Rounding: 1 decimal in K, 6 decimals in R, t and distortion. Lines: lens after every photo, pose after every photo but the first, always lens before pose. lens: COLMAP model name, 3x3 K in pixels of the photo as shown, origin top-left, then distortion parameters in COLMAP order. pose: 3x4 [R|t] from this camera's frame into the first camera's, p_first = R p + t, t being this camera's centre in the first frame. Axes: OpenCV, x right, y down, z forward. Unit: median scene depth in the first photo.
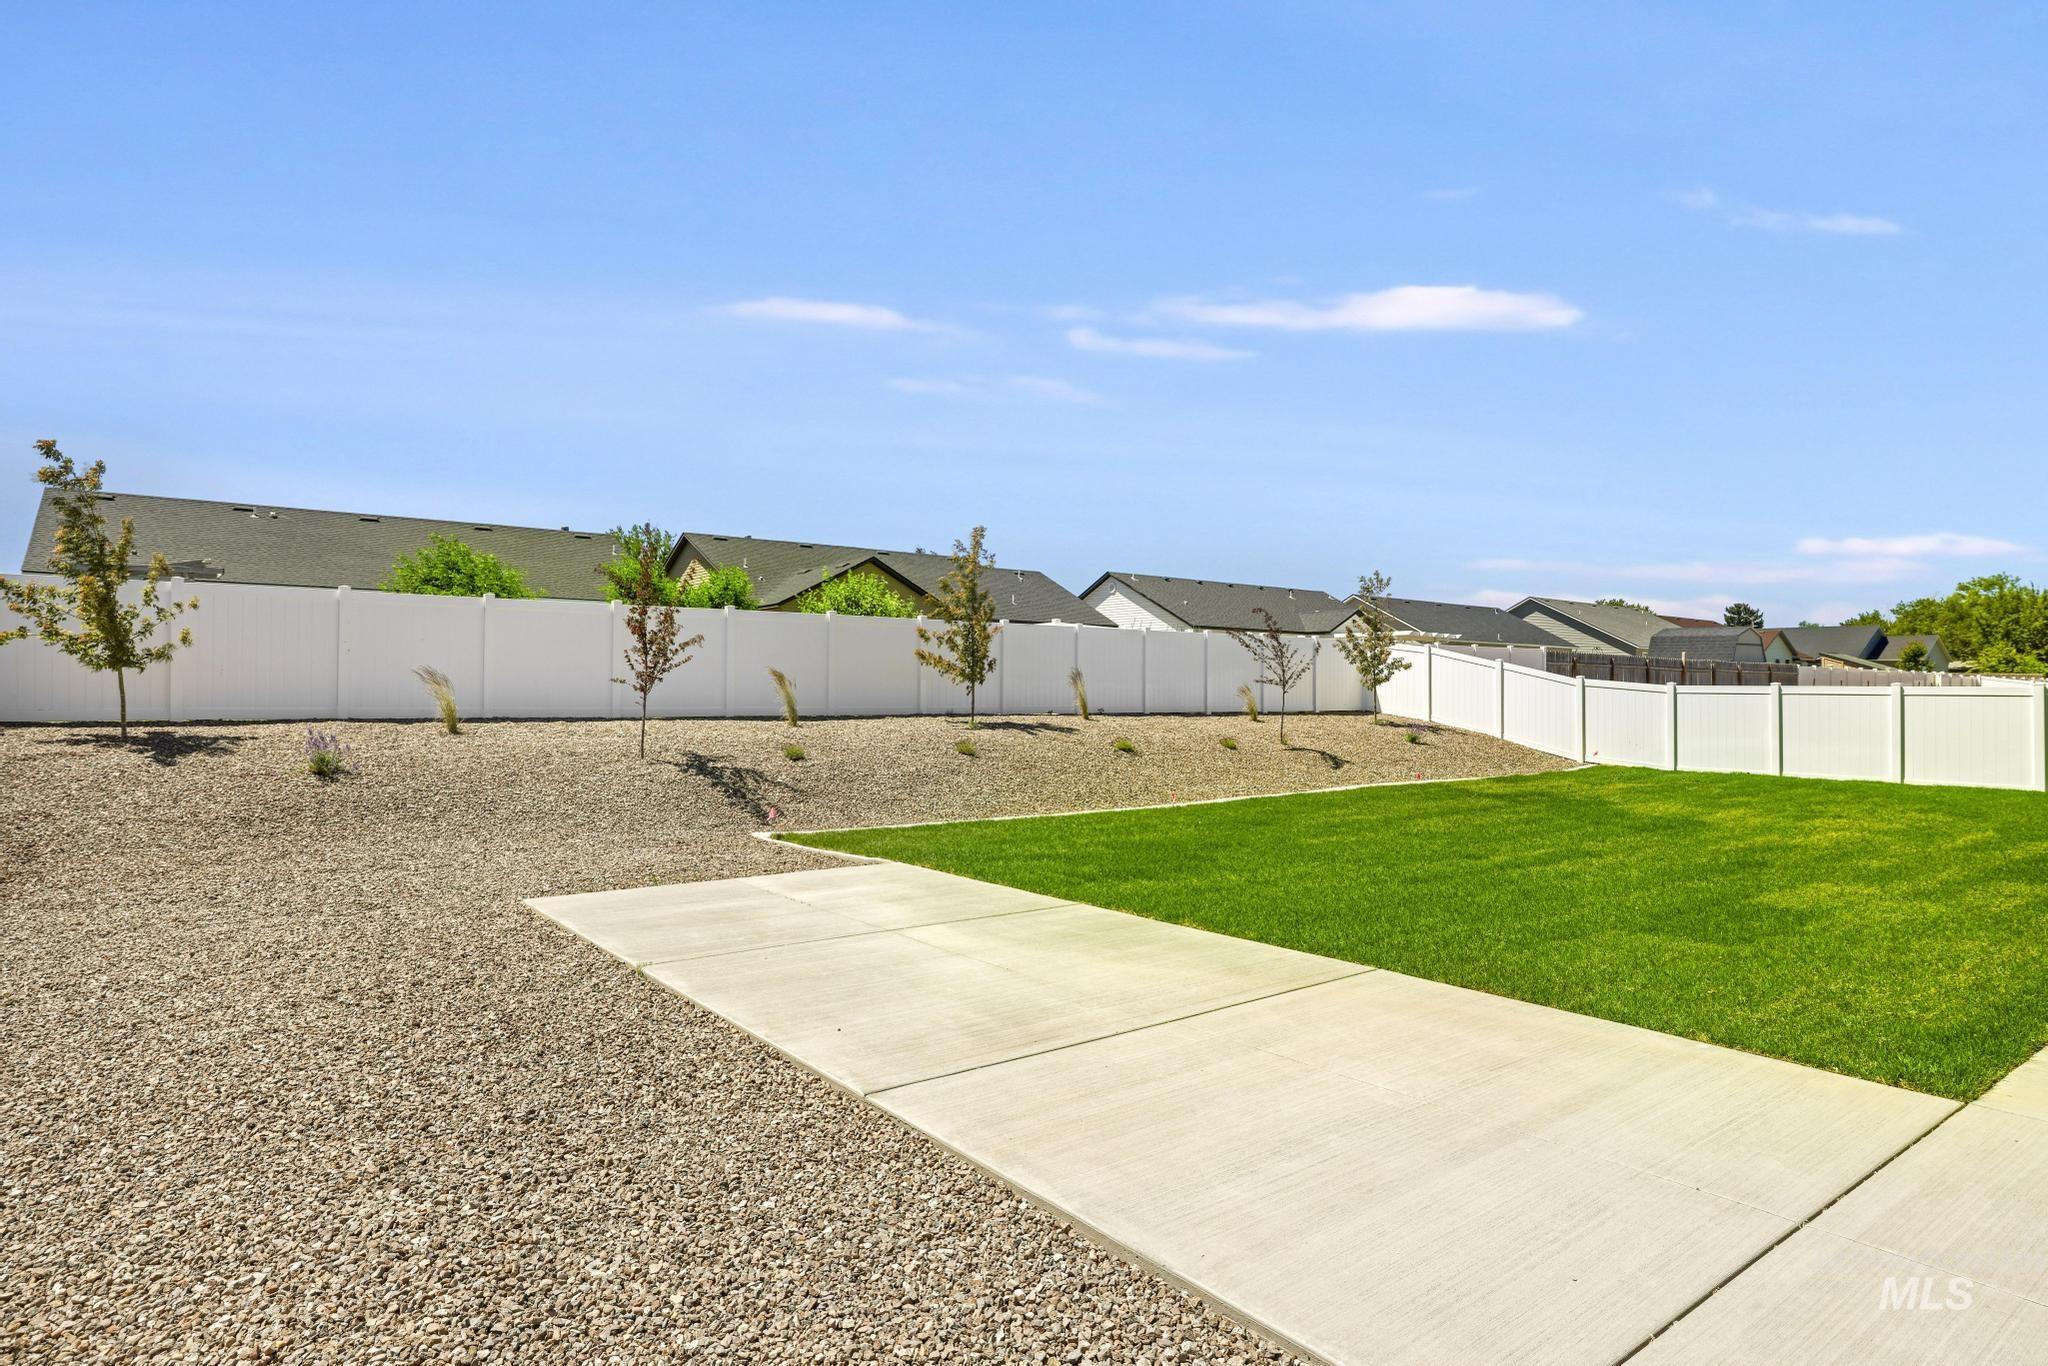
lens RADIAL K [[1102.1, 0, 1024.0], [0, 1102.1, 683.0], [0, 0, 1]] dist [-0.001800, -0.000232]
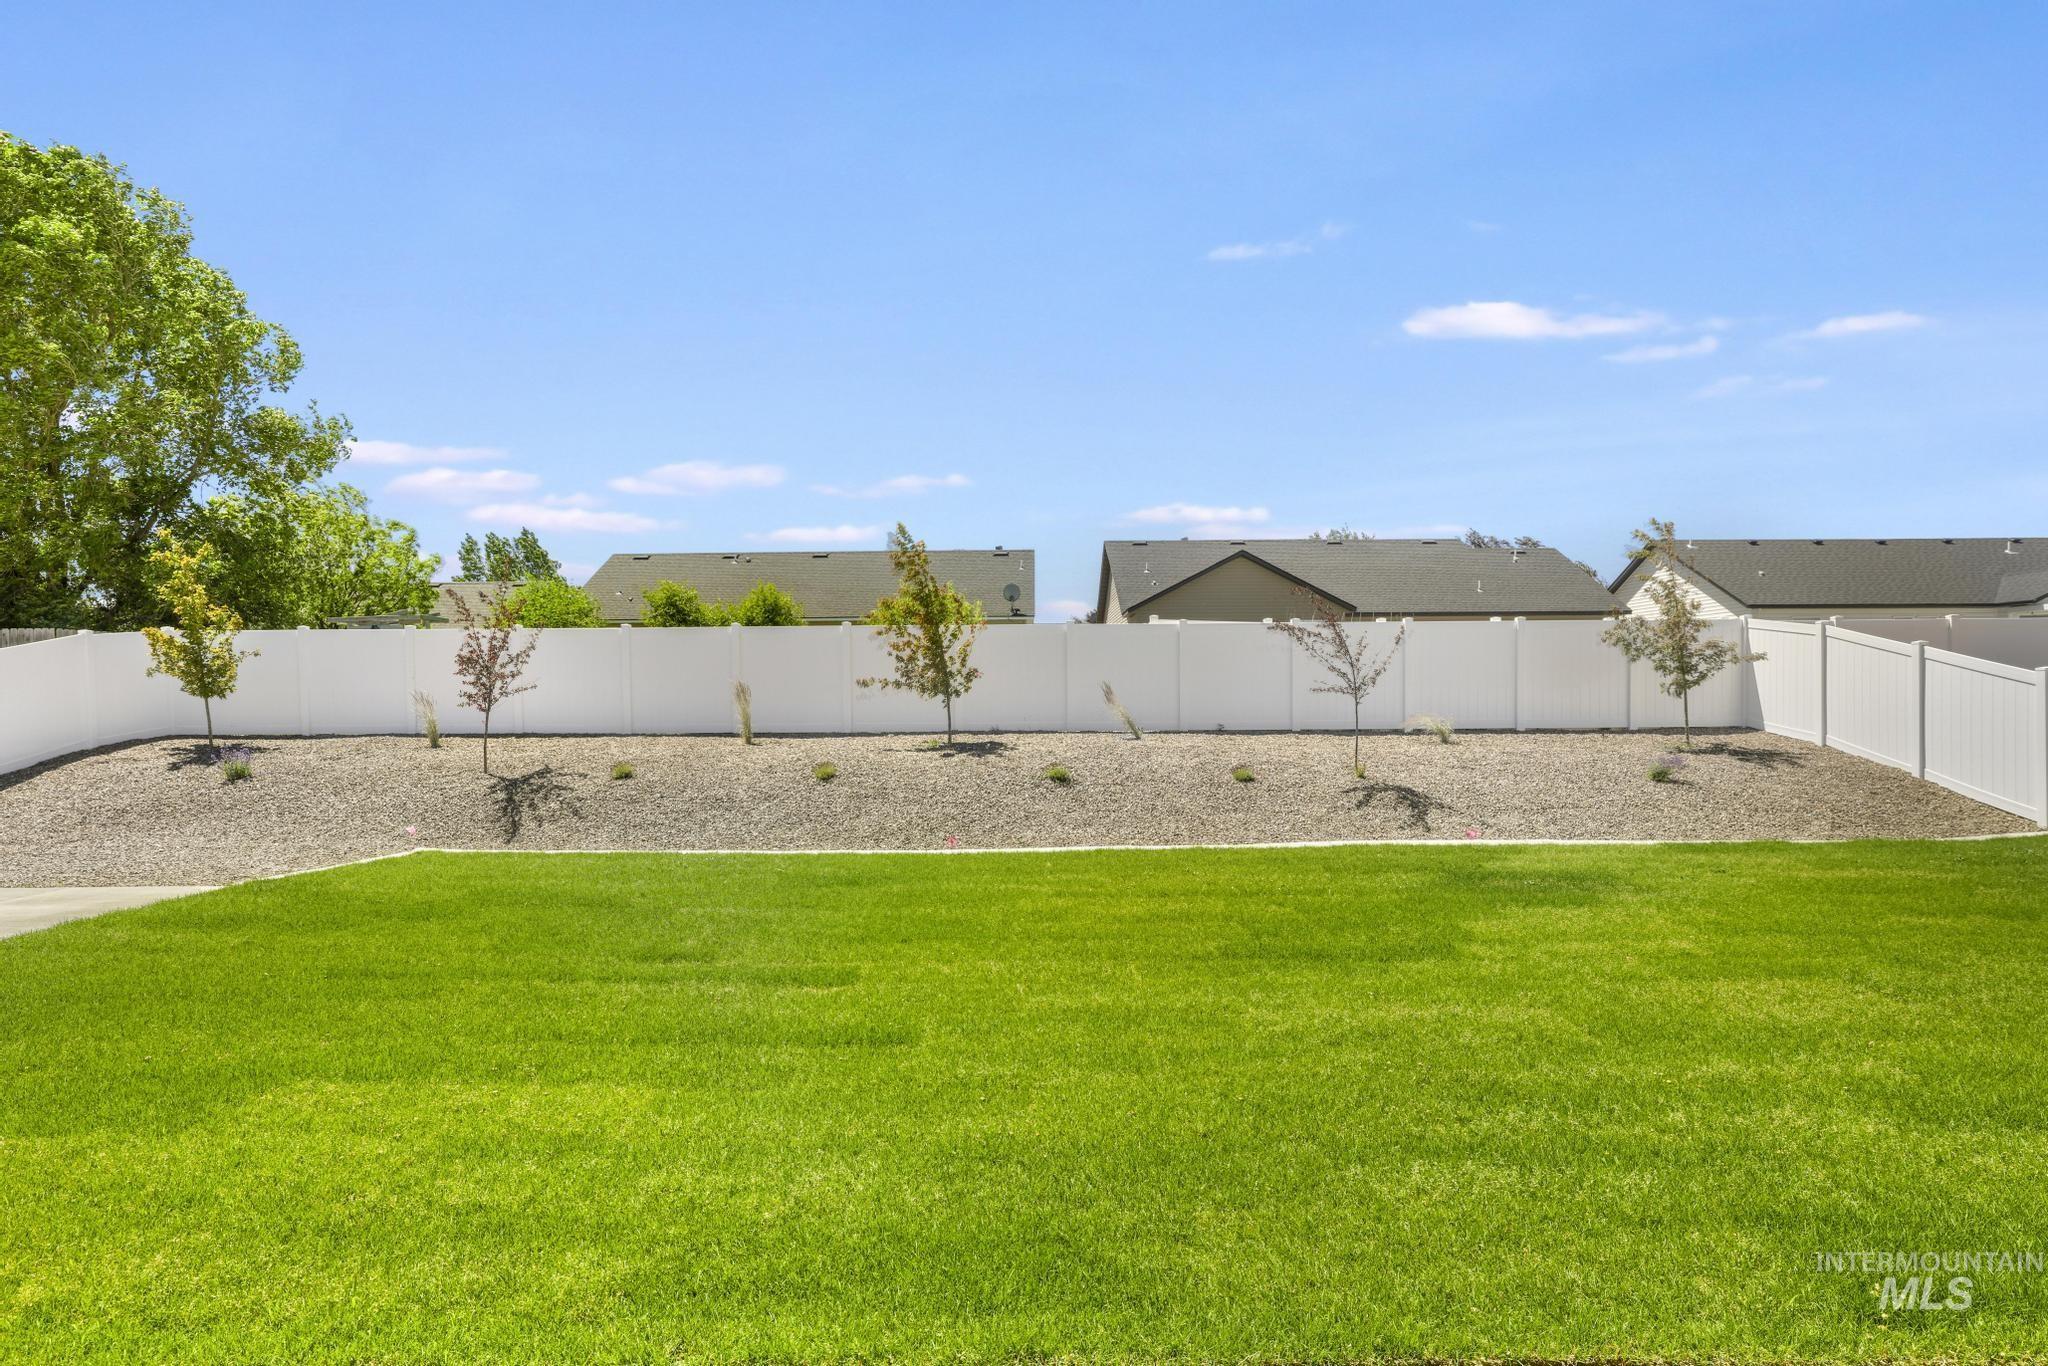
lens RADIAL K [[1102.1, 0, 1024.0], [0, 1102.1, 683.0], [0, 0, 1]] dist [-0.001800, -0.000232]
pose [[0.809186, -0.020659, -0.587190, 0.507502], [0.013944, 0.999775, -0.015959, 0.004281], [0.587387, 0.004726, 0.809292, 0.329703]]
